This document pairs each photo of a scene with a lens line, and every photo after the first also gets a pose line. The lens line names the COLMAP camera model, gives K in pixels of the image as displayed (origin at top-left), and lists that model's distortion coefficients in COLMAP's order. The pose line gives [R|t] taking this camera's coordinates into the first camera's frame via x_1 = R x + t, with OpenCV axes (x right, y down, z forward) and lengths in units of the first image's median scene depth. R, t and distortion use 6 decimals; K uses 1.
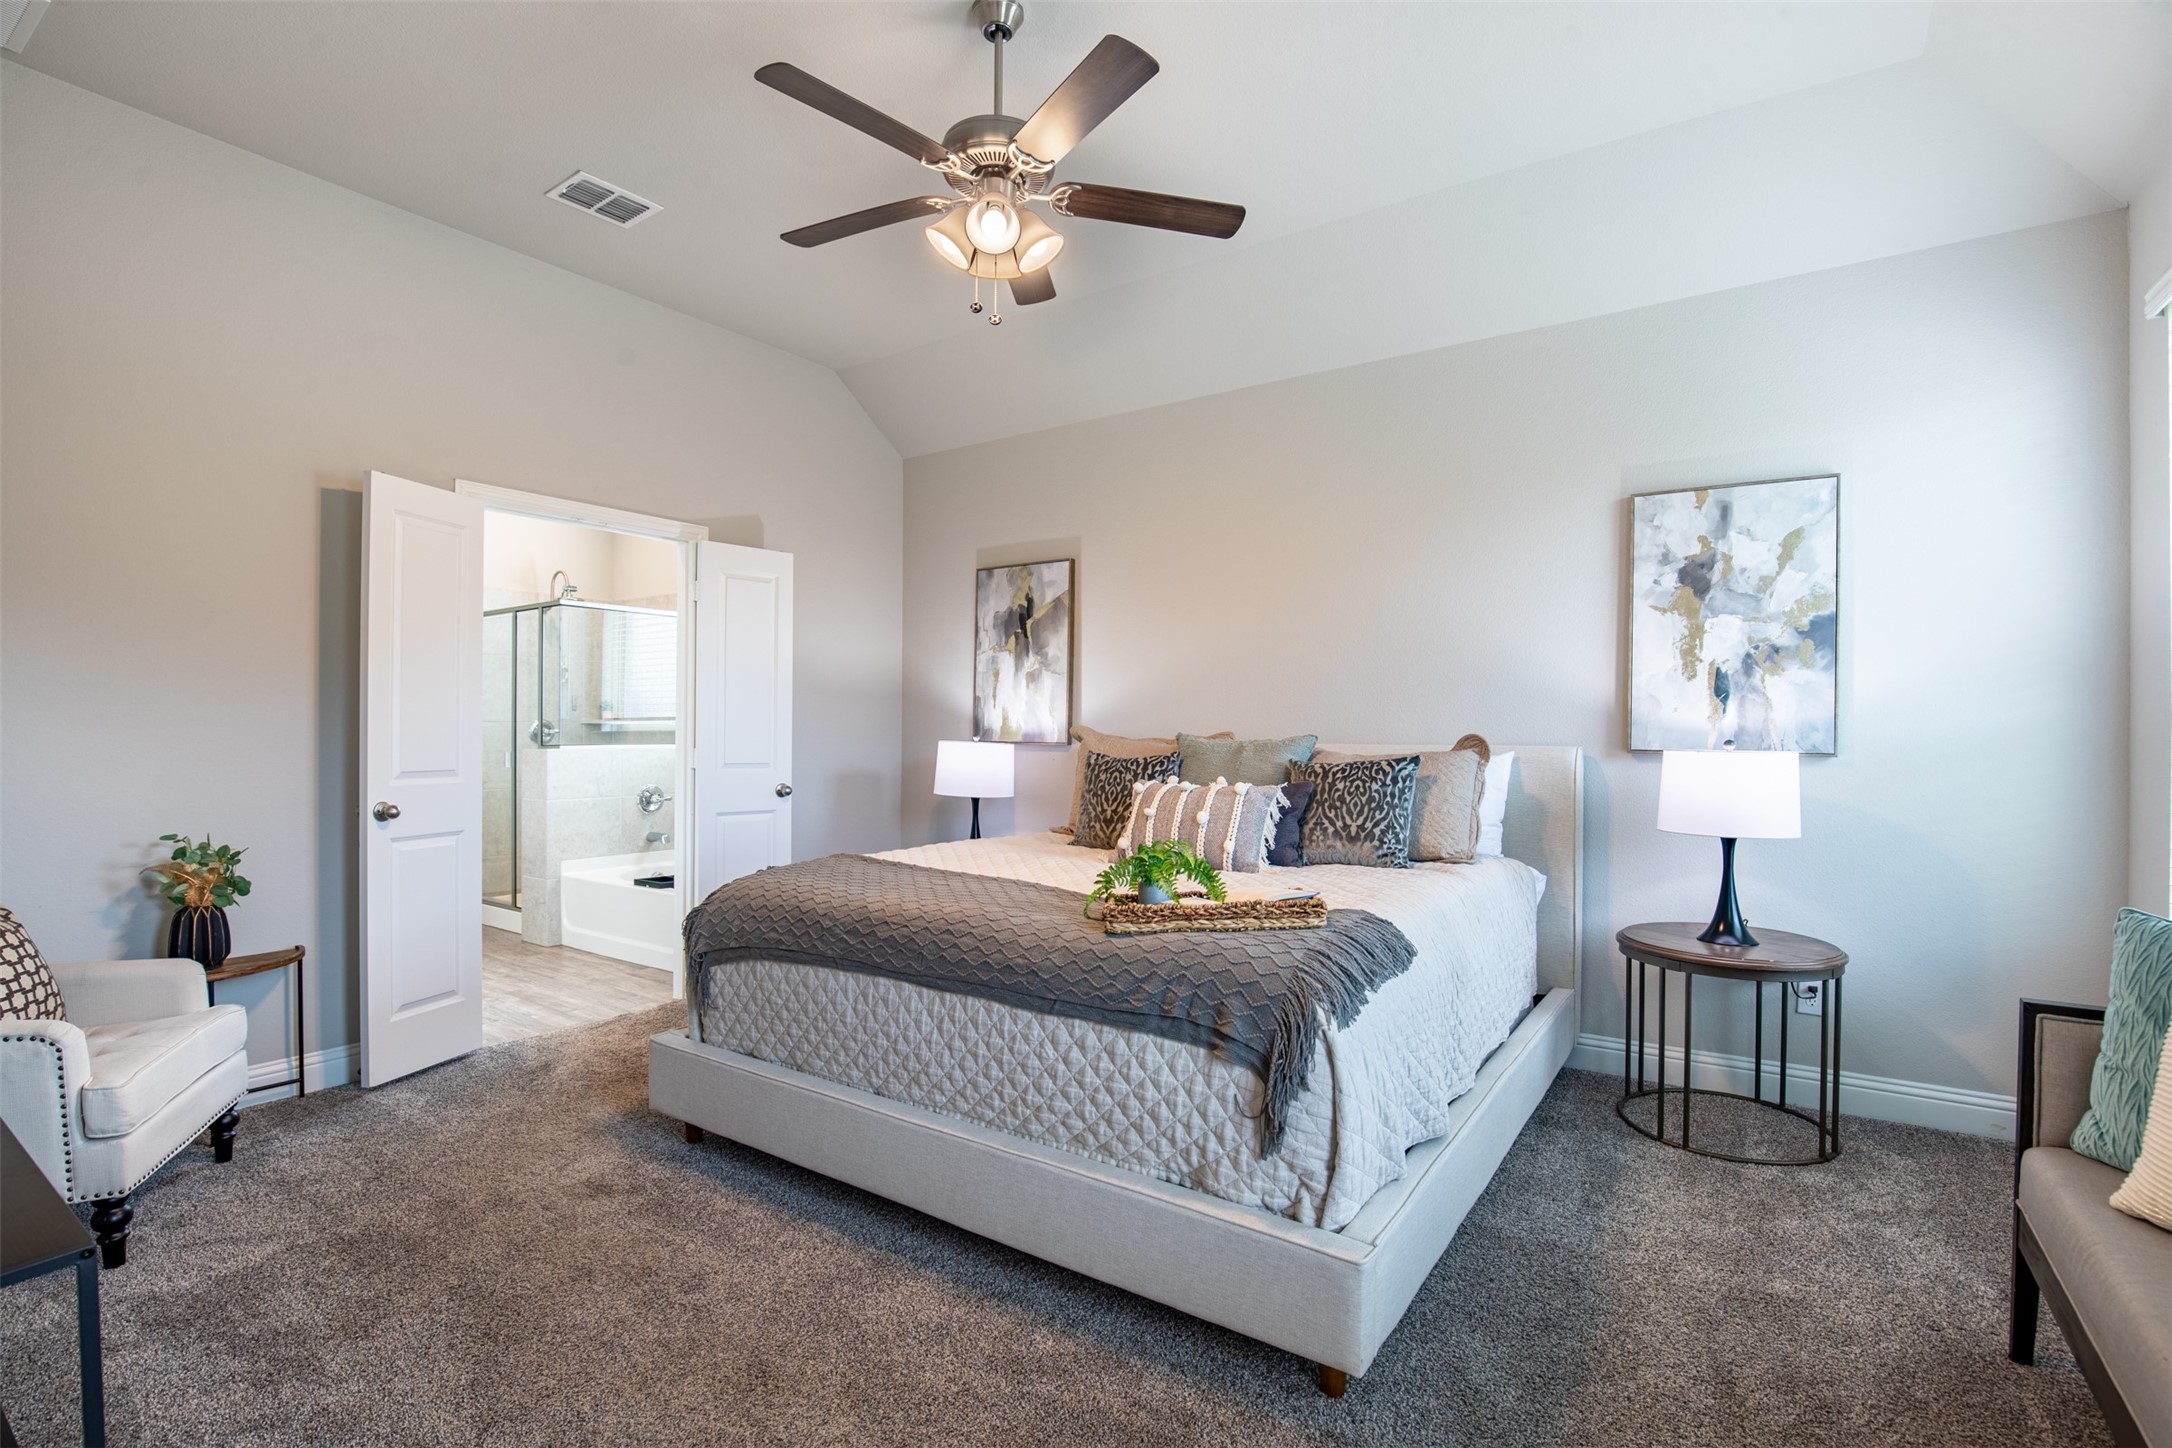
lens RADIAL K [[1002.1, 0, 1086.0], [0, 1002.1, 724.0], [0, 0, 1]] dist [-0.035416, 0.006662]
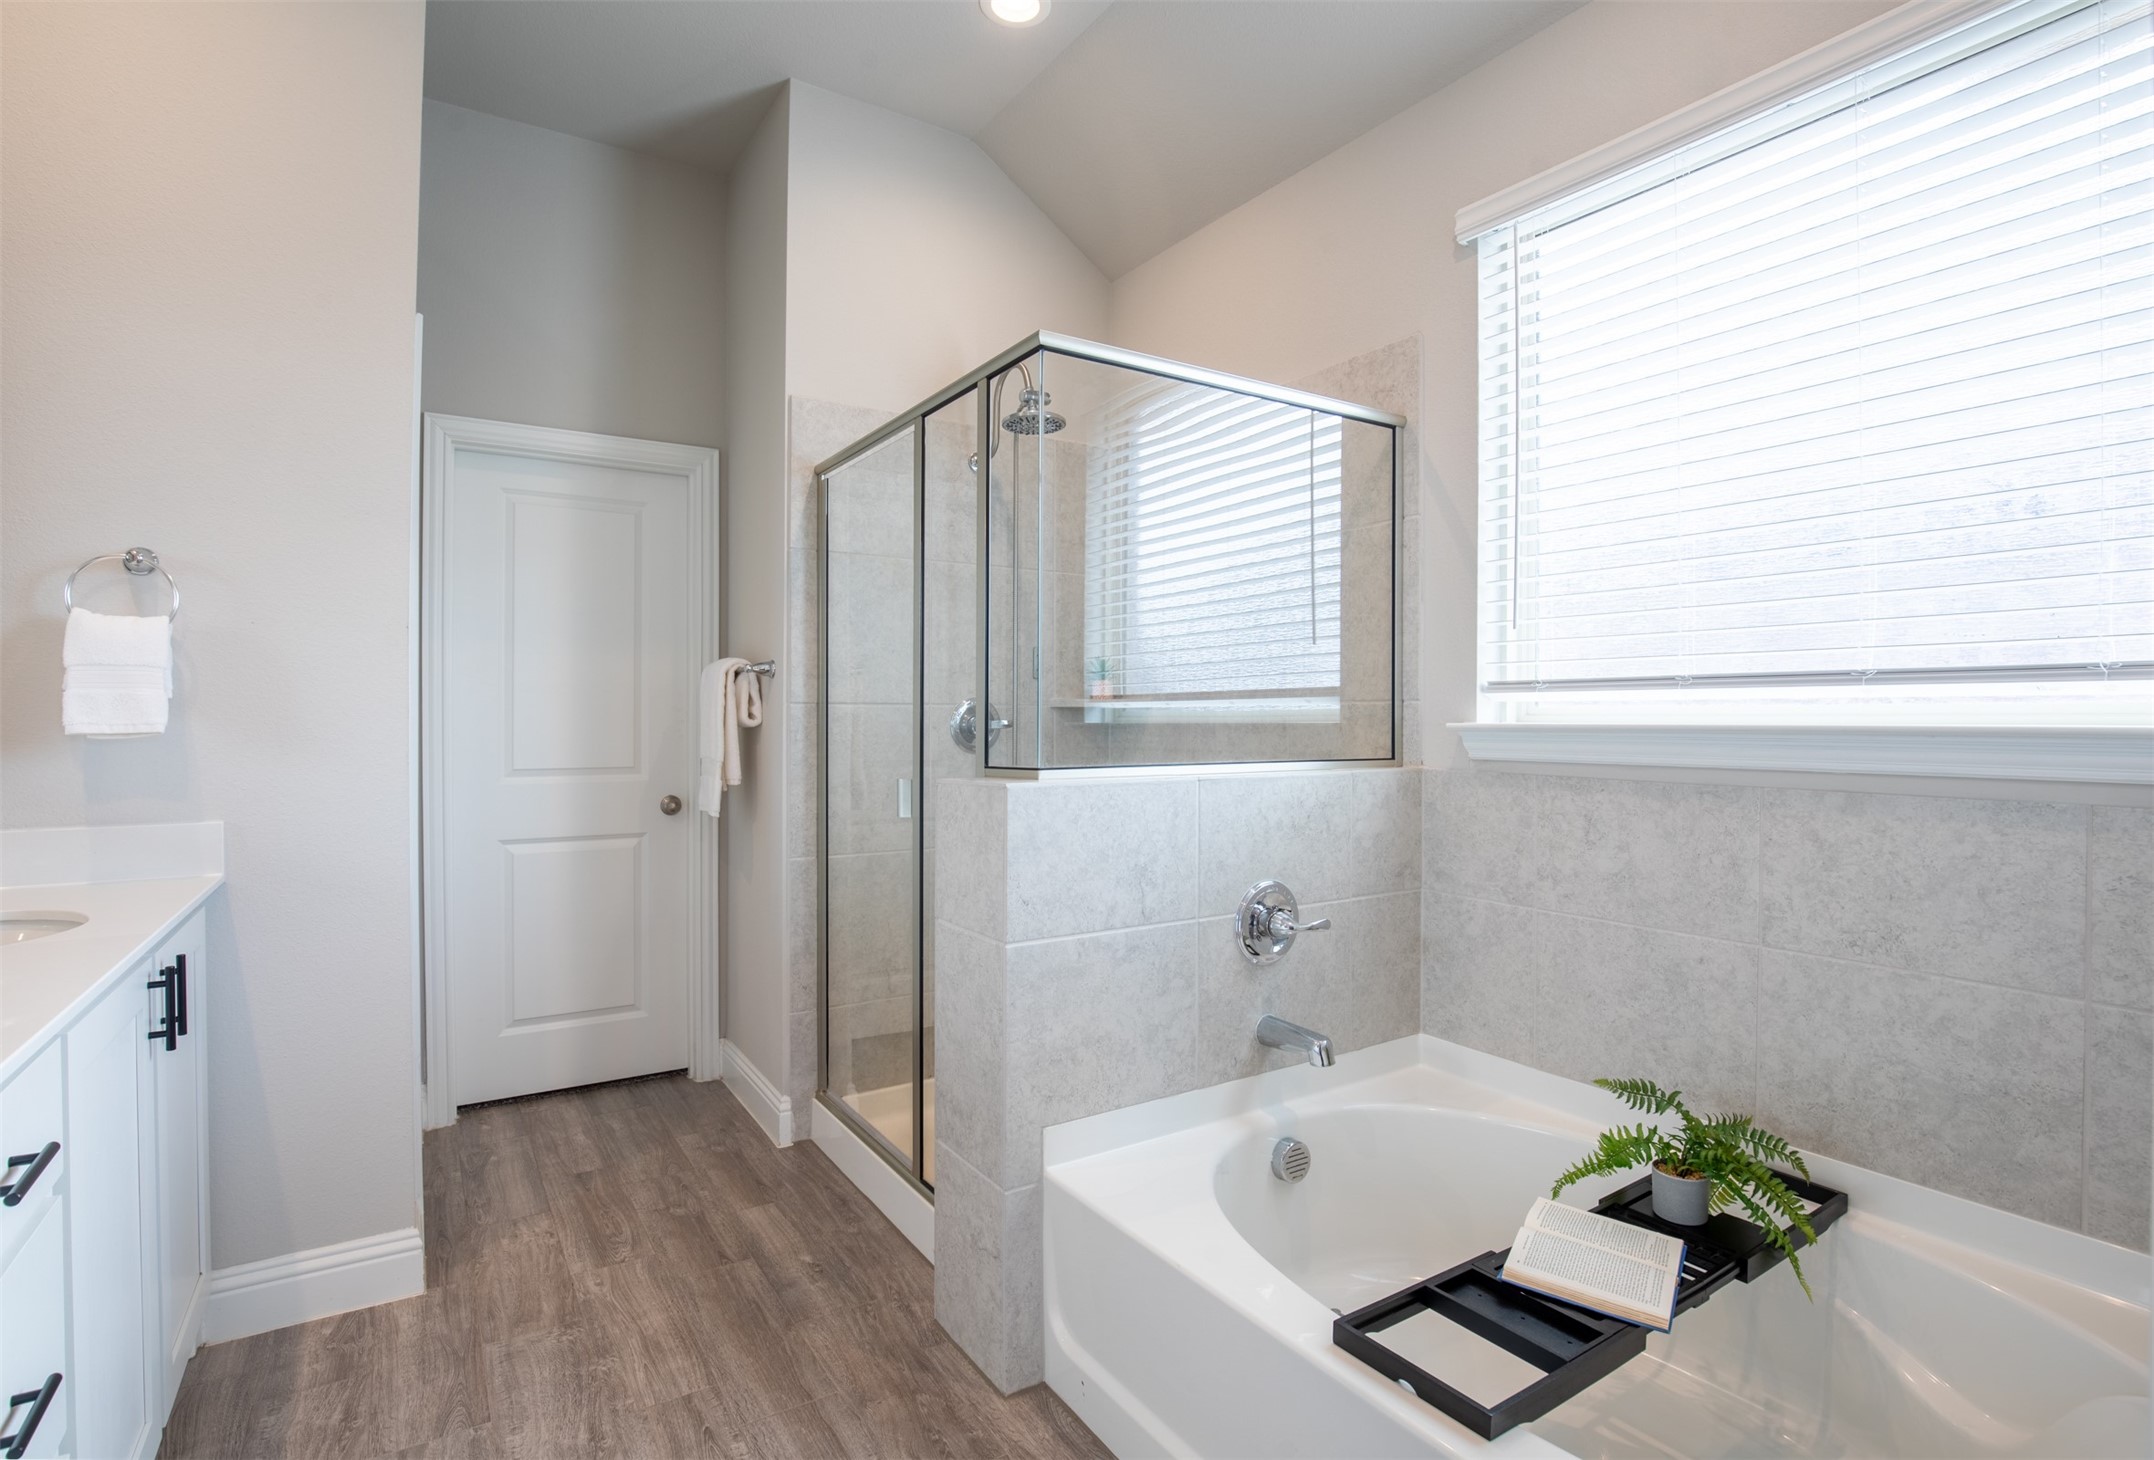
lens RADIAL K [[1041.3, 0, 1046.5], [0, 1041.3, 710.6], [0, 0, 1]] dist [-0.022982, 0.001654]
pose [[0.916756, 0.000446, -0.399448, -0.367947], [-0.000872, 0.999999, -0.000883, 0.002187], [0.399448, 0.001157, 0.916755, 0.645709]]
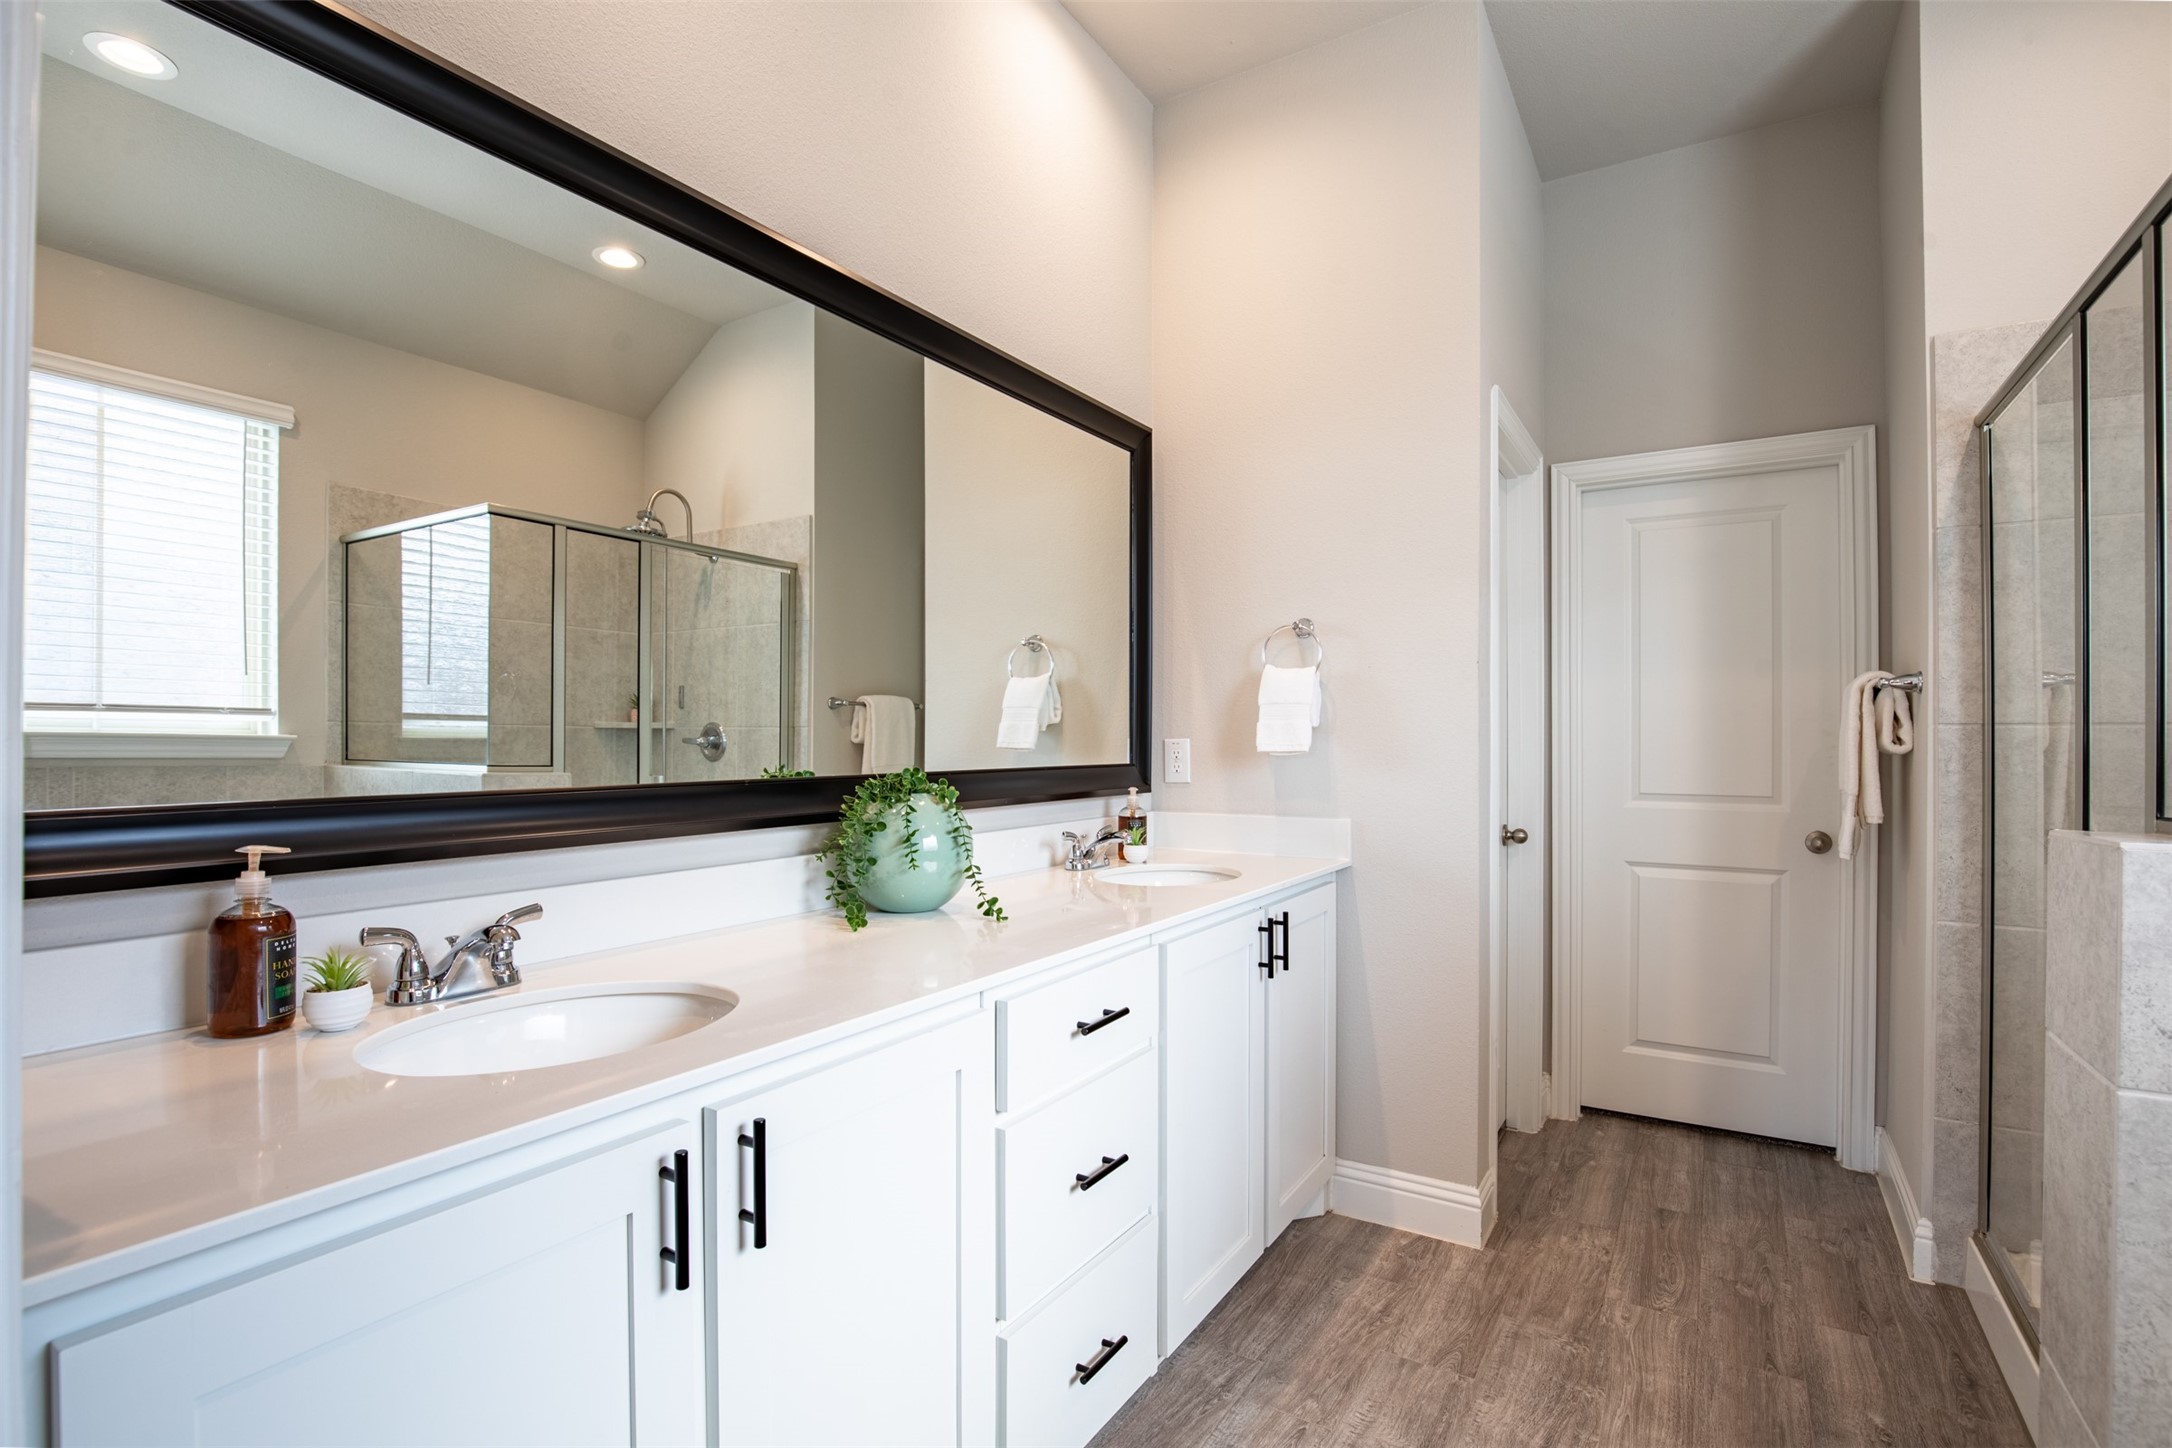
lens RADIAL K [[1002.1, 0, 1086.0], [0, 1002.1, 724.0], [0, 0, 1]] dist [-0.035416, 0.006662]
pose [[0.043404, -0.013425, -0.998967, -0.325922], [0.000543, 0.999910, -0.013414, 0.002934], [0.999057, 0.000040, 0.043407, 0.710903]]
